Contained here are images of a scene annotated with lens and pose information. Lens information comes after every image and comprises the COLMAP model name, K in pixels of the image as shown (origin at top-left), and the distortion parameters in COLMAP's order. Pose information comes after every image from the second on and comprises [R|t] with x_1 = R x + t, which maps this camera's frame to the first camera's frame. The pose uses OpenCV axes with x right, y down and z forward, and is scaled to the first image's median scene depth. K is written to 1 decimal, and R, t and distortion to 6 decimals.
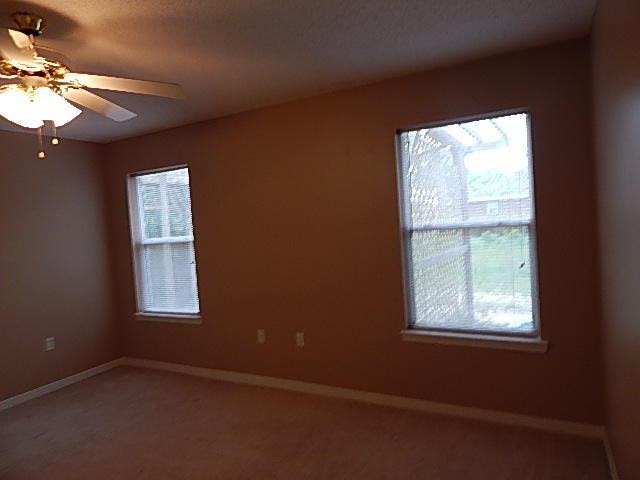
lens RADIAL K [[419.8, 0, 321.6], [0, 419.8, 236.1], [0, 0, 1]] dist [-0.006254, -0.004604]
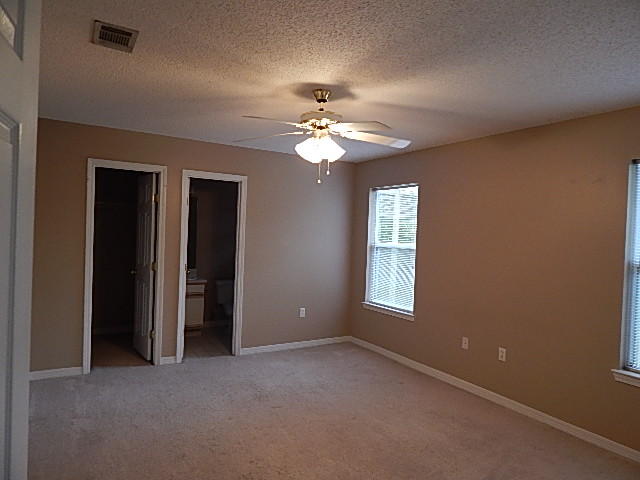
lens RADIAL K [[419.8, 0, 321.6], [0, 419.8, 236.1], [0, 0, 1]] dist [-0.006254, -0.004604]
pose [[0.854846, 0.102915, -0.508573, 0.062134], [-0.112319, 0.993596, 0.012269, -0.010063], [0.506579, 0.046634, 0.860931, -0.142255]]
